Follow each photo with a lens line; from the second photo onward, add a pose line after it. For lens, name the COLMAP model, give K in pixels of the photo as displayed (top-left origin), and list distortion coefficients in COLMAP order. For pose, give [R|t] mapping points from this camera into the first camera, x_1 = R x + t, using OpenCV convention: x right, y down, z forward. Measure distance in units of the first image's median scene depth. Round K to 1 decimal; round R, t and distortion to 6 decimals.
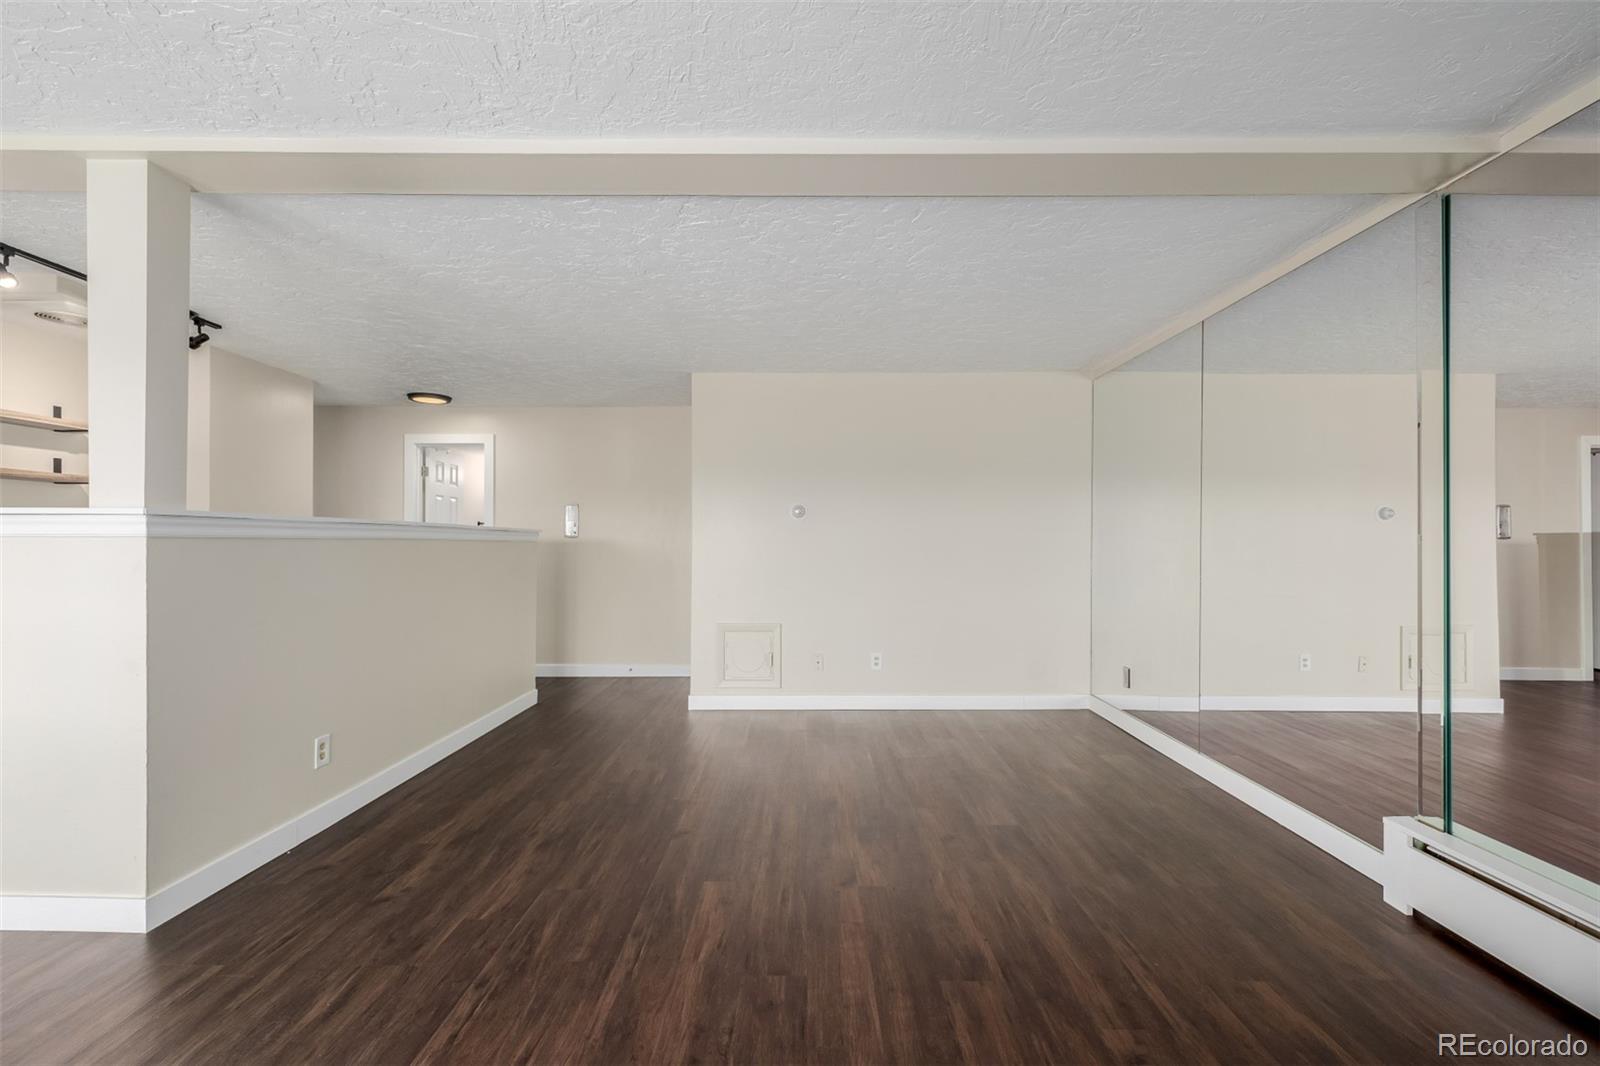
lens RADIAL K [[675.9, 0, 804.9], [0, 675.9, 541.5], [0, 0, 1]] dist [0.001162, 0.000138]
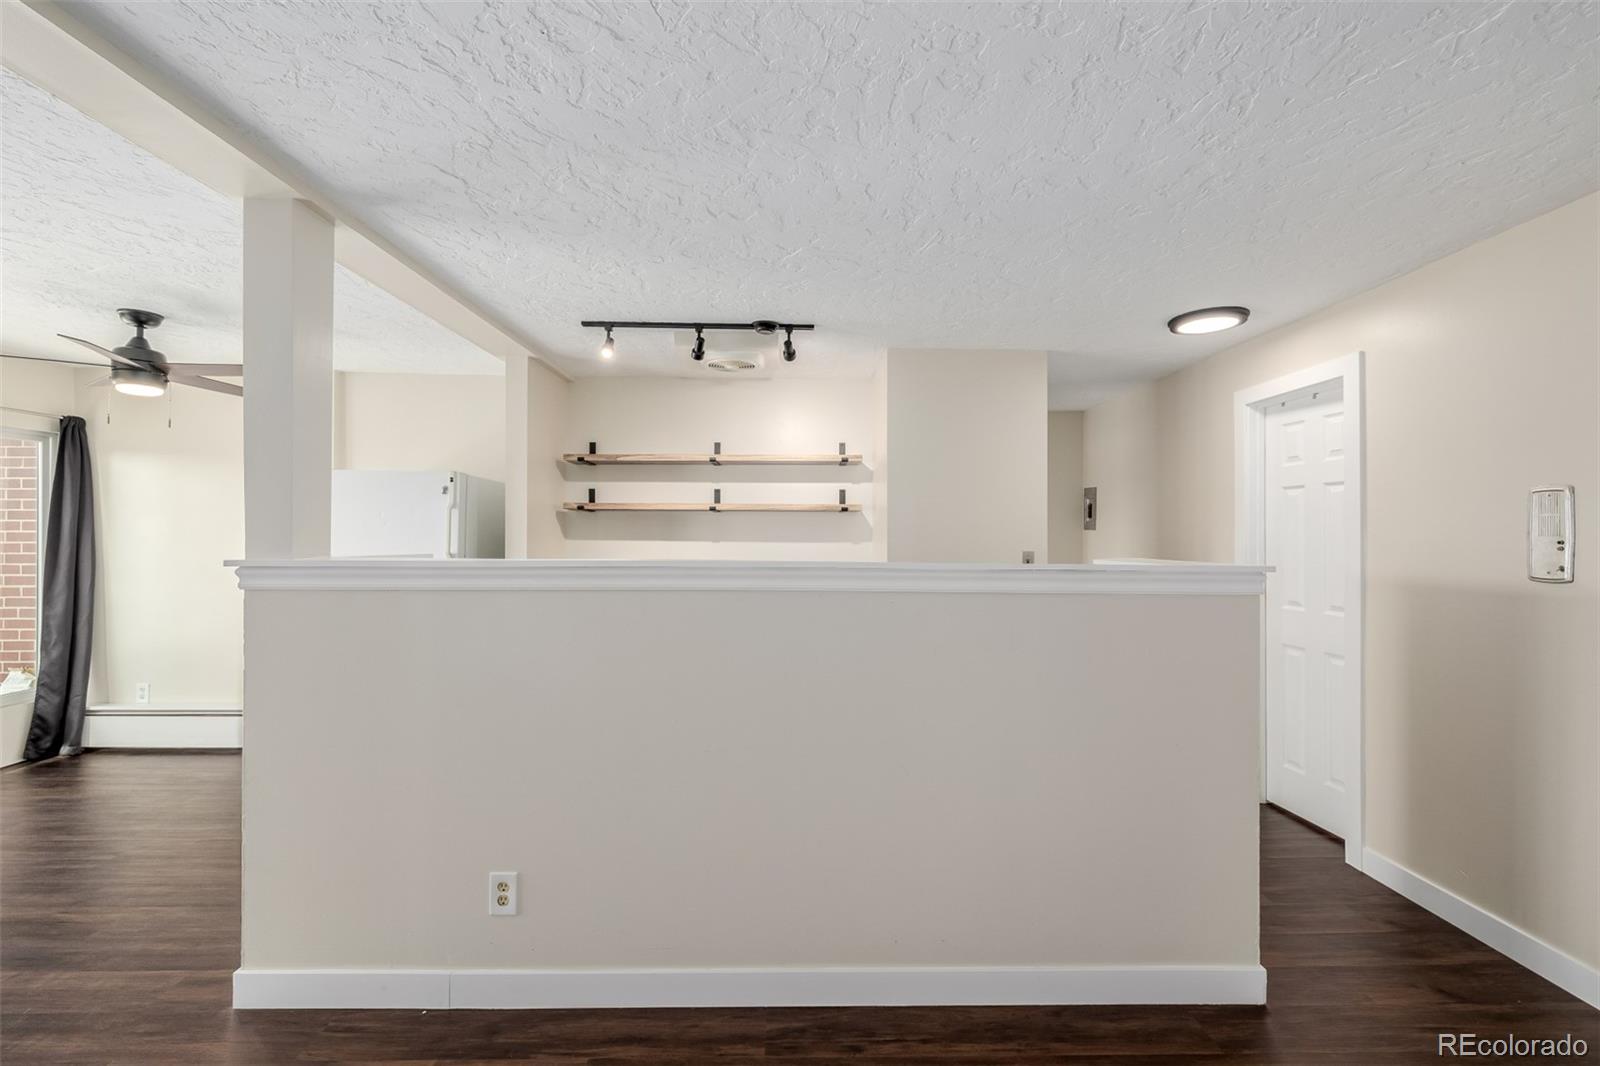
lens RADIAL K [[675.9, 0, 804.3], [0, 675.9, 527.4], [0, 0, 1]] dist [0.001162, 0.000138]
pose [[0.017039, -0.018327, -0.999687, -0.001537], [-0.002091, 0.999829, -0.018365, -0.055615], [0.999853, 0.002404, 0.016998, 1.268039]]
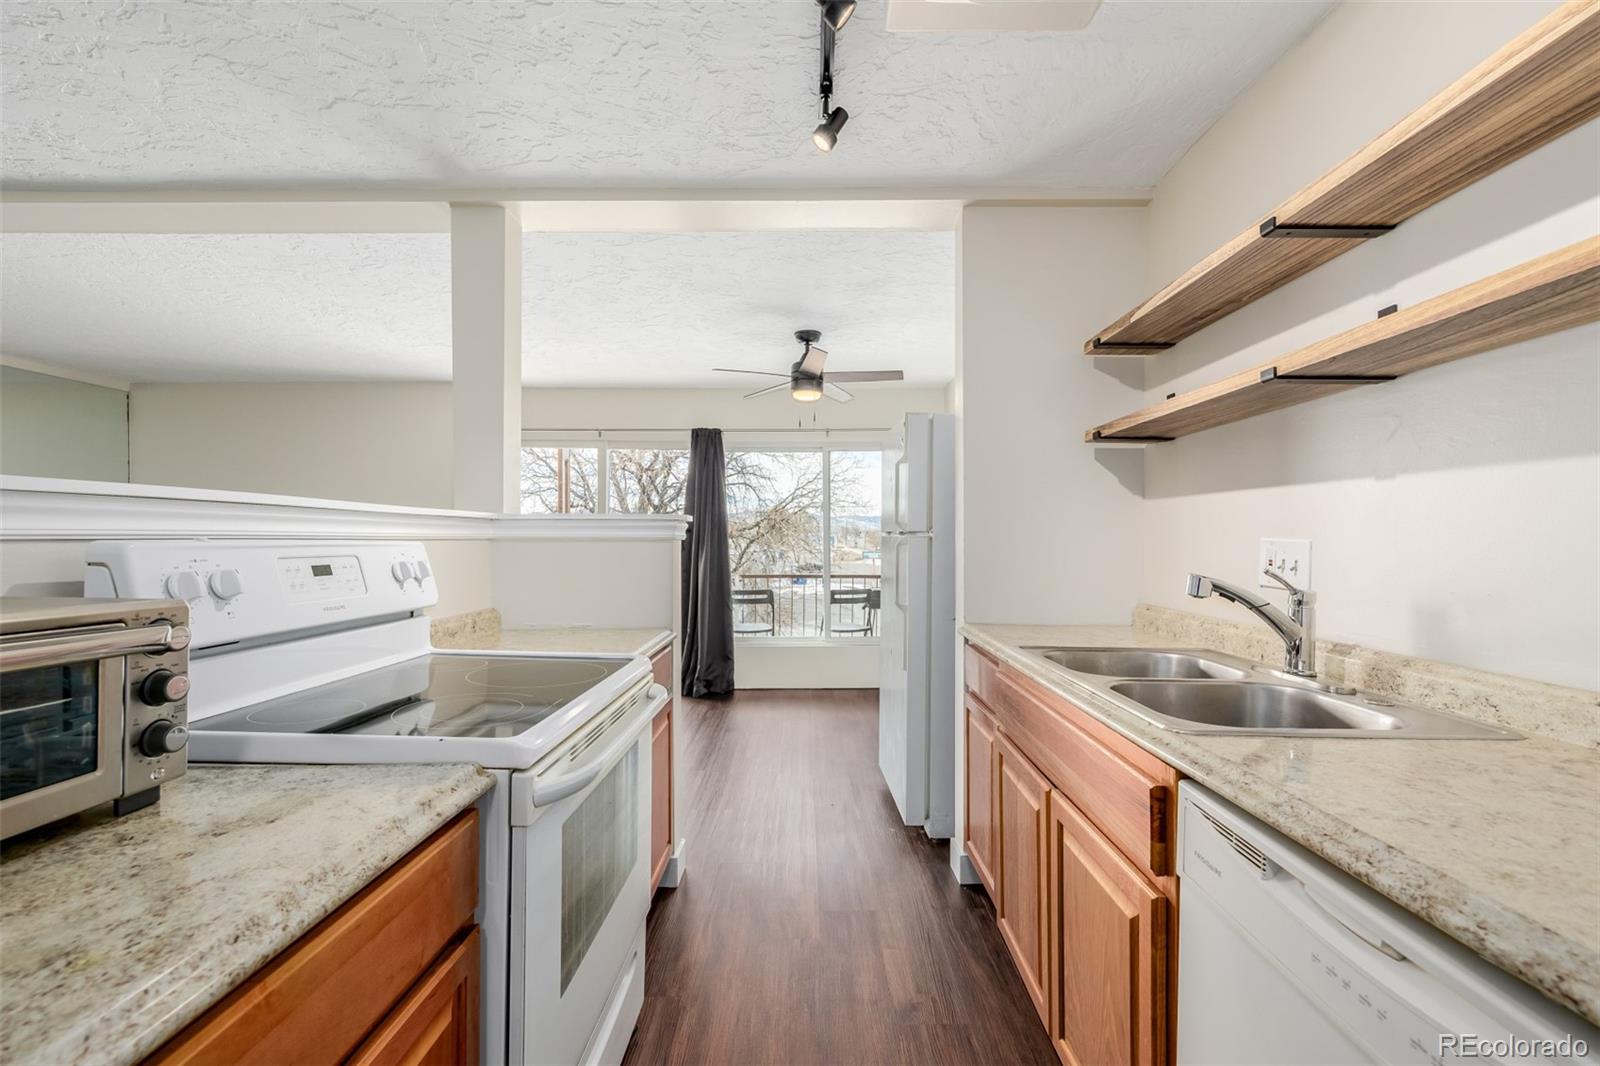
lens RADIAL K [[675.9, 0, 812.7], [0, 675.9, 536.1], [0, 0, 1]] dist [0.001162, 0.000138]
pose [[-0.999928, -0.003058, -0.011606, -1.116277], [-0.002976, 0.999970, -0.007086, -0.004776], [0.011627, -0.007051, -0.999908, 1.568224]]
